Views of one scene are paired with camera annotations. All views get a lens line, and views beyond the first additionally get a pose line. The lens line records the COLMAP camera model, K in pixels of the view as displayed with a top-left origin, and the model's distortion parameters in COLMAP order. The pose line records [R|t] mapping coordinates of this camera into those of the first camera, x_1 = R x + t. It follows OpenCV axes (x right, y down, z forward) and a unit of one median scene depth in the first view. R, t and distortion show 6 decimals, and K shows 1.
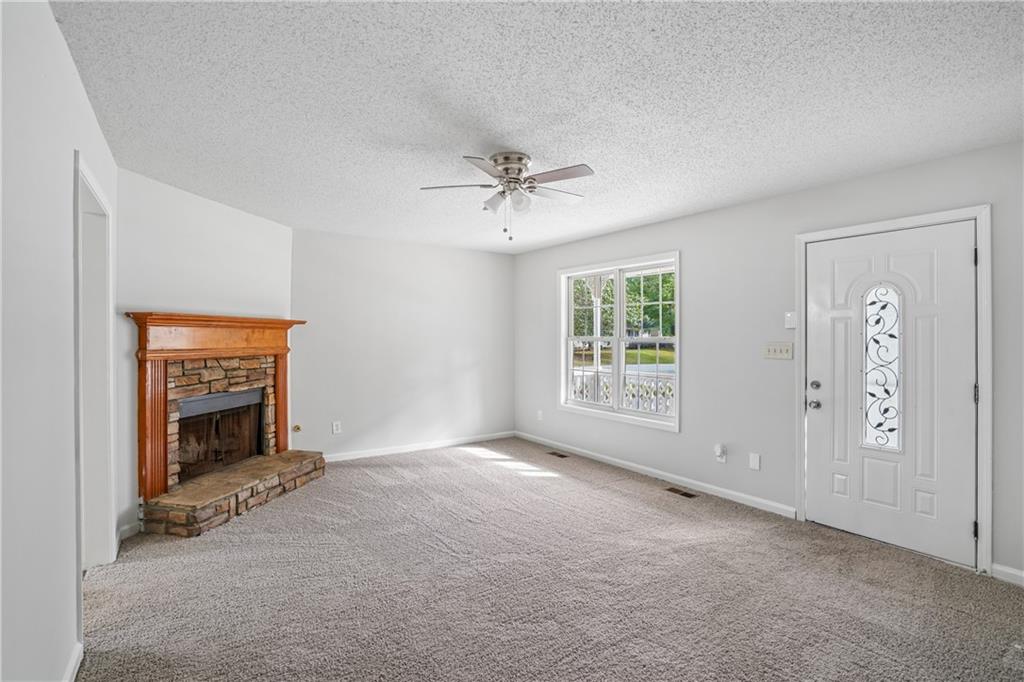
lens RADIAL K [[476.7, 0, 508.4], [0, 476.7, 335.6], [0, 0, 1]] dist [-0.055427, 0.027904]
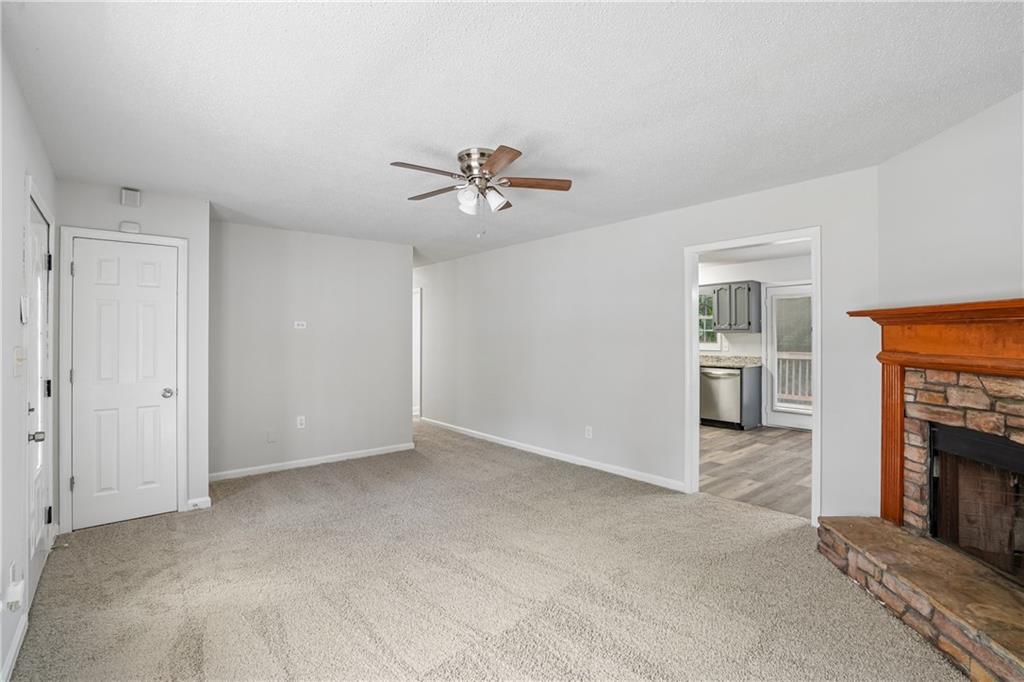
lens RADIAL K [[476.7, 0, 508.4], [0, 476.7, 335.6], [0, 0, 1]] dist [-0.055427, 0.027904]
pose [[-0.994736, -0.000946, -0.102467, 0.034398], [-0.000738, 0.999998, -0.002066, 0.001749], [0.102469, -0.001980, -0.994734, 1.638361]]
